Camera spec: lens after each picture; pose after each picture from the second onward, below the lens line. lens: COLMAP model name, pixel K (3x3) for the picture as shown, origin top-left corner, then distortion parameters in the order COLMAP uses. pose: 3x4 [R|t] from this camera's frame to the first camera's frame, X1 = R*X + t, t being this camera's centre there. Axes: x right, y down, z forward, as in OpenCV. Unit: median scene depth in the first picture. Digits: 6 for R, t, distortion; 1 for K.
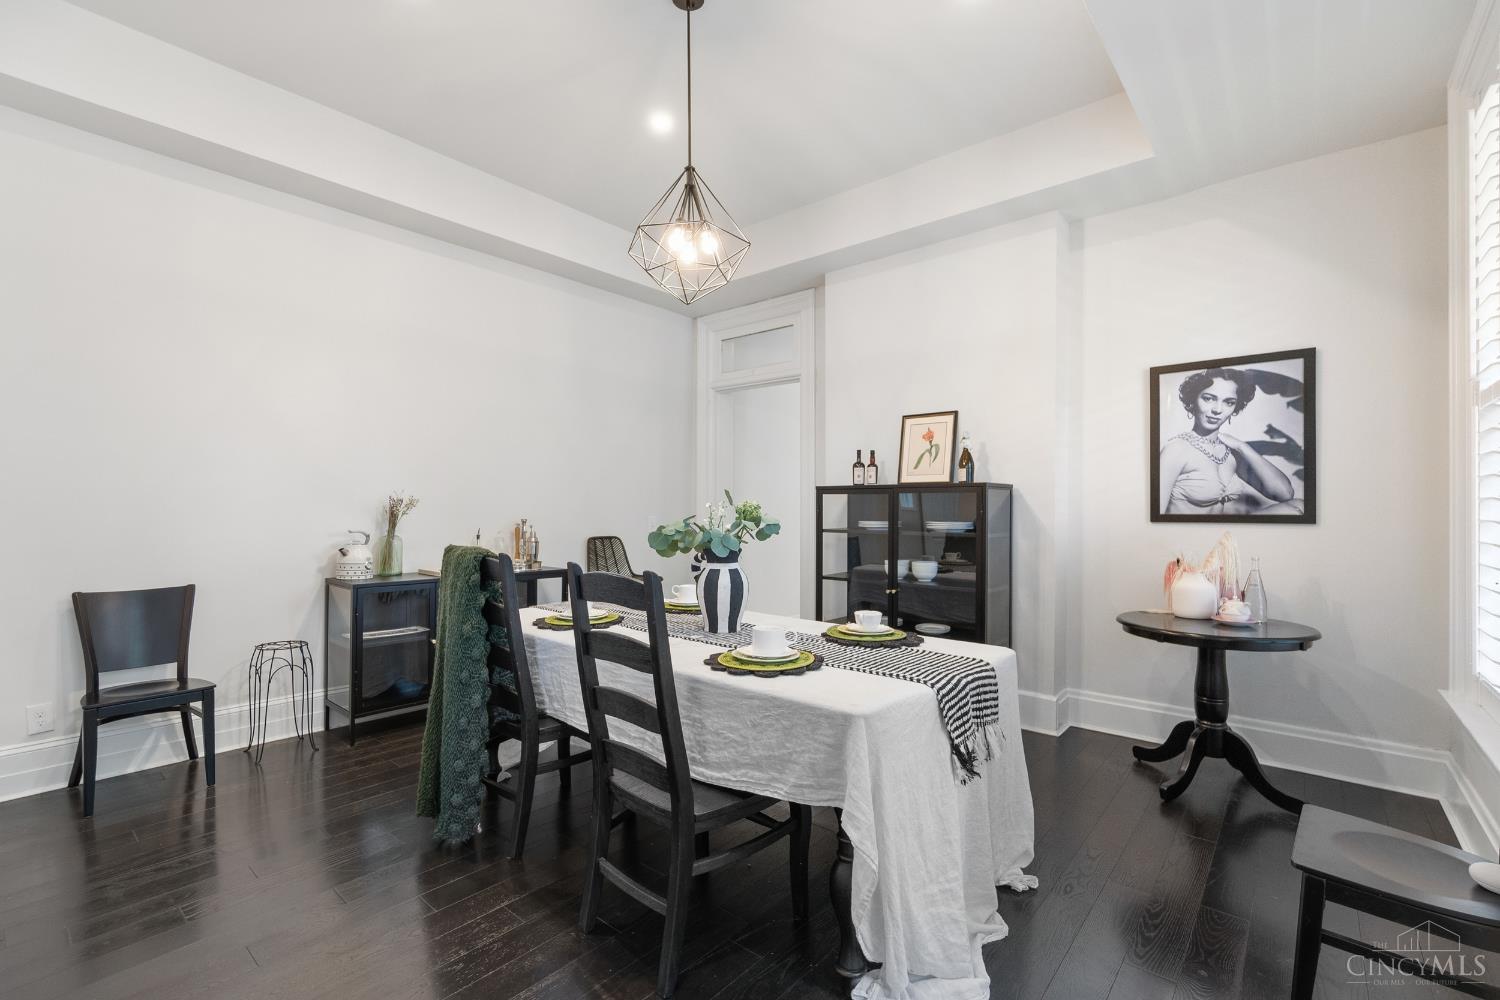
lens RADIAL K [[650.1, 0, 752.8], [0, 650.1, 513.4], [0, 0, 1]] dist [0.002168, 0.000201]
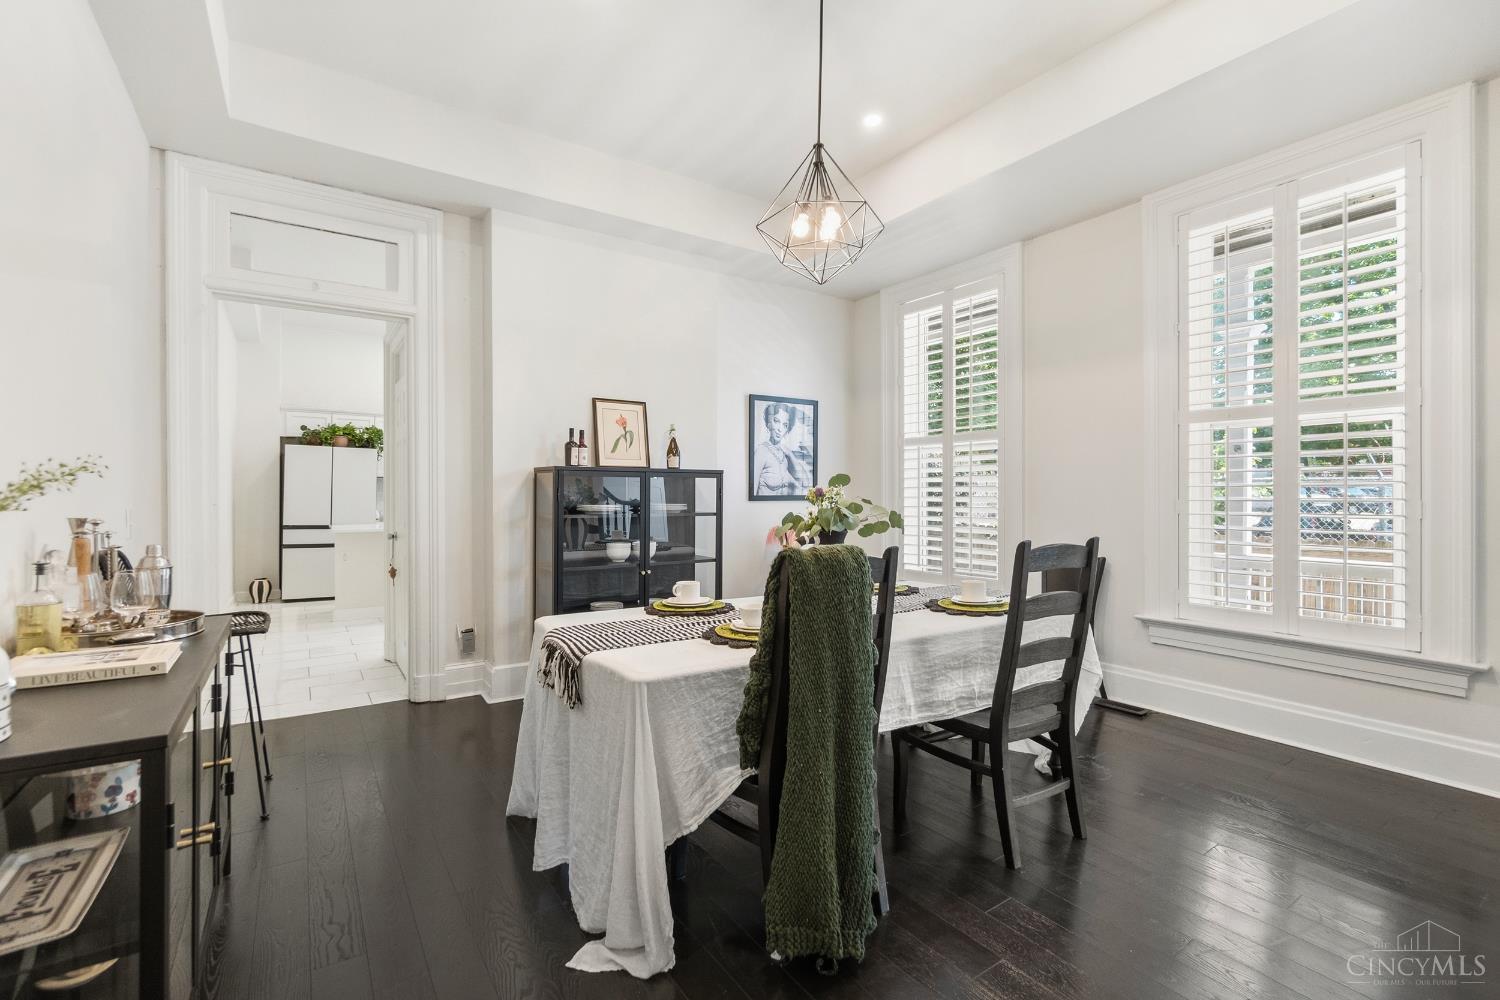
lens RADIAL K [[676.1, 0, 750.0], [0, 676.1, 500.0], [0, 0, 1]] dist [-0.001215, -0.000129]
pose [[0.278448, -0.017390, 0.960294, -0.857576], [0.001617, 0.999843, 0.017638, -0.015592], [-0.960450, -0.003358, 0.278433, 0.596054]]
